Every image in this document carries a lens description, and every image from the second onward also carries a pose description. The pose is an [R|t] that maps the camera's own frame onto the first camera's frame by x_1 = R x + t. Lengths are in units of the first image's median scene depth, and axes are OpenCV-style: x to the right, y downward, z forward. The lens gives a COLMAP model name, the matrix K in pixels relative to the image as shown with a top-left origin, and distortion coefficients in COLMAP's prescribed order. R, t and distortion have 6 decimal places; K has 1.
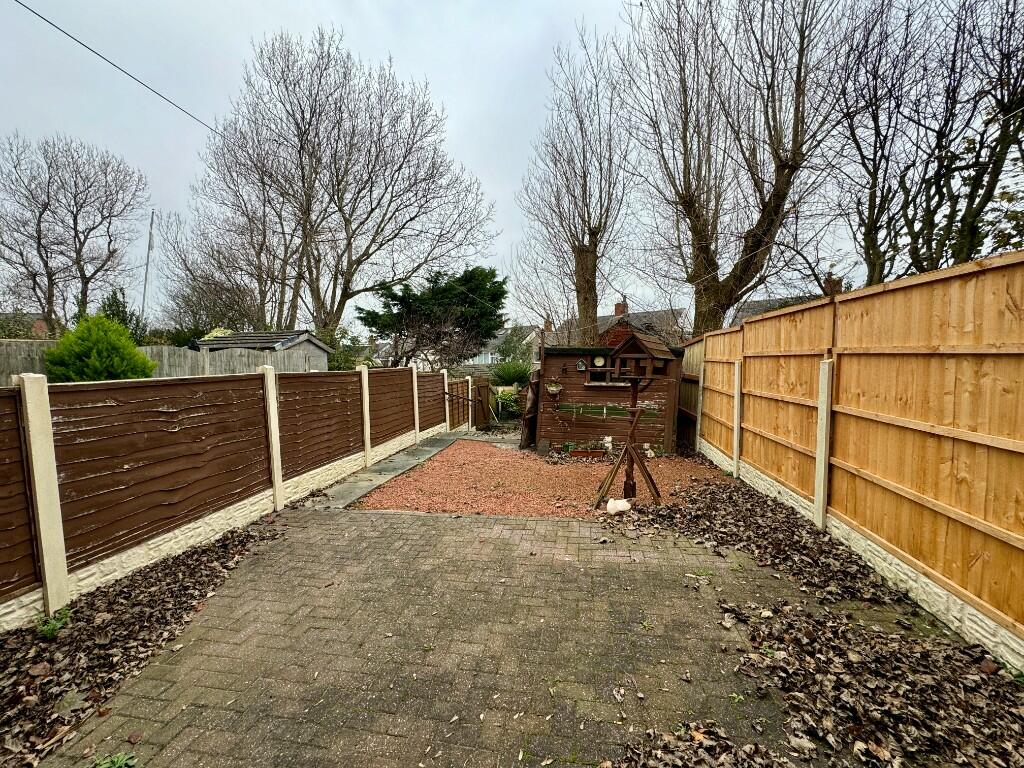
lens RADIAL K [[408.7, 0, 512.0], [0, 408.7, 384.0], [0, 0, 1]] dist [-0.001685, -0.000124]
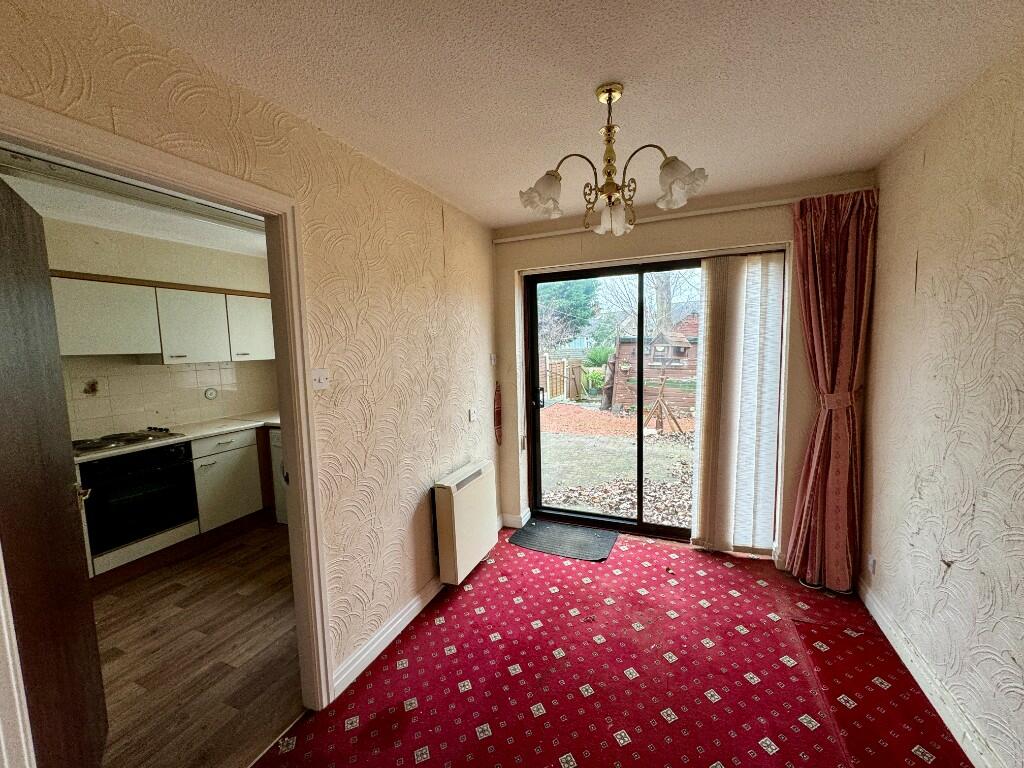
lens RADIAL K [[408.7, 0, 512.0], [0, 408.7, 384.0], [0, 0, 1]] dist [-0.001685, -0.000124]
pose [[0.972674, 0.022558, -0.231076, 0.031658], [-0.013457, 0.999073, 0.040886, 0.011405], [0.231785, -0.036660, 0.972076, -0.288538]]
